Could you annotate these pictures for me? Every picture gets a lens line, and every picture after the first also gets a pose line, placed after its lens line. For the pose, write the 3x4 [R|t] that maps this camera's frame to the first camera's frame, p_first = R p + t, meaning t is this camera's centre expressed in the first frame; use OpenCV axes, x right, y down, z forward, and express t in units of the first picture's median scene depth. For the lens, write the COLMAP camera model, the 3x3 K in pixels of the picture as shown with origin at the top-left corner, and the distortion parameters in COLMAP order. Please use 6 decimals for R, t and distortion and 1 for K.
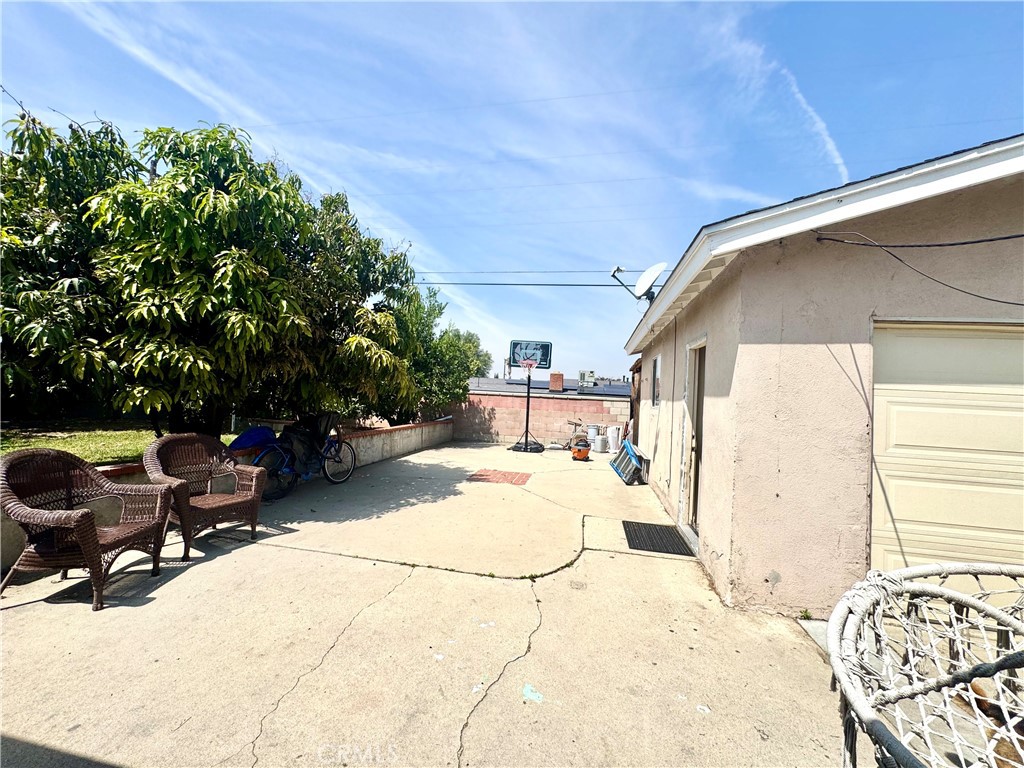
lens RADIAL K [[412.2, 0, 512.0], [0, 412.2, 384.0], [0, 0, 1]] dist [-0.000163, -0.000148]
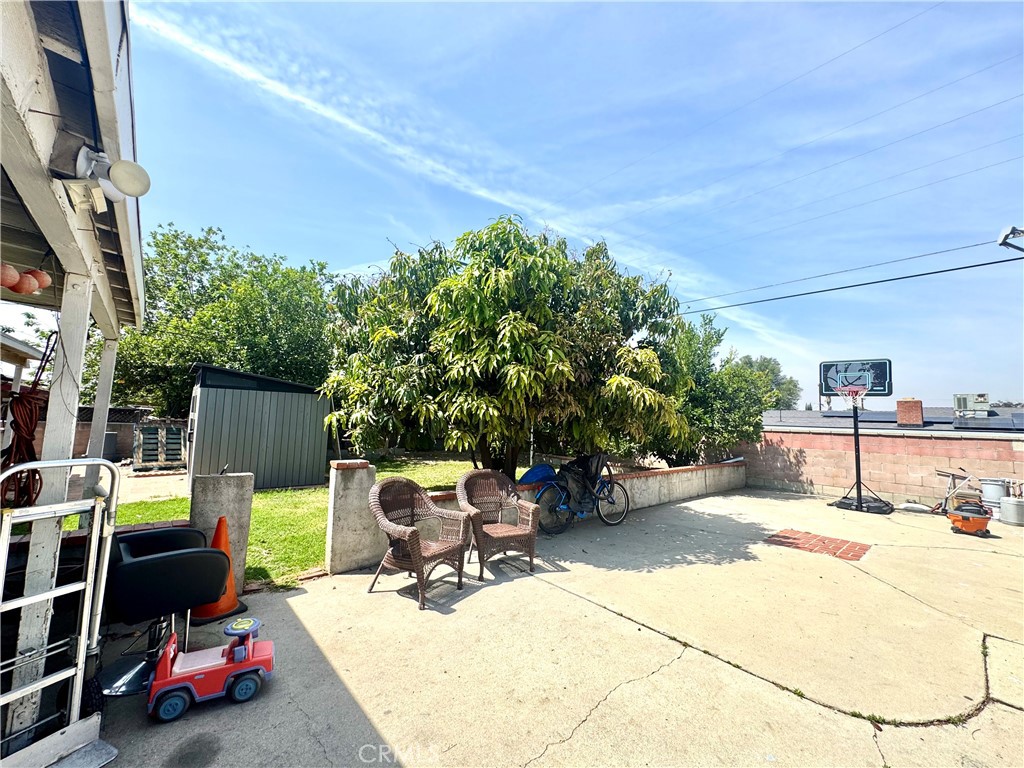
lens RADIAL K [[411.7, 0, 511.1], [0, 411.7, 381.9], [0, 0, 1]] dist [-0.001678, -0.000082]
pose [[0.786934, -0.081076, -0.611687, 0.032353], [0.023349, 0.994533, -0.101782, -0.010052], [0.616595, 0.065813, 0.784525, 0.087392]]
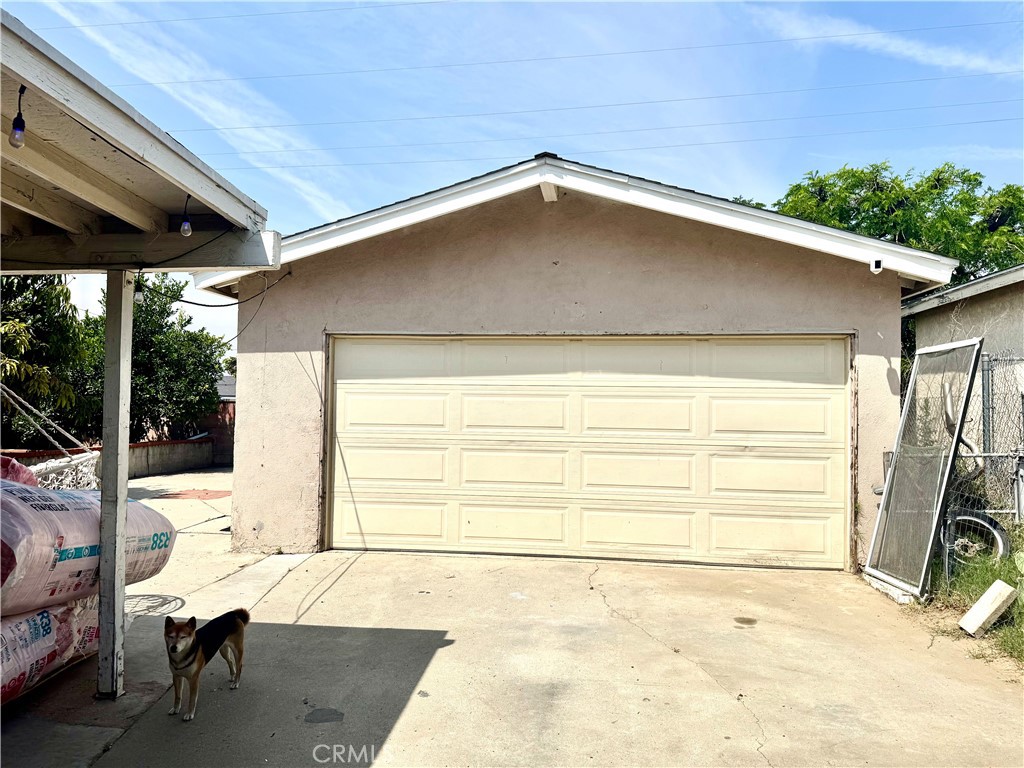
lens RADIAL K [[715.1, 0, 512.0], [0, 715.1, 384.0], [0, 0, 1]] dist [0.093684, -0.140455]
pose [[0.996258, -0.037749, 0.077751, 1.013224], [0.037607, 0.999287, 0.003292, 0.022008], [-0.077820, -0.000356, 0.996967, -1.114687]]
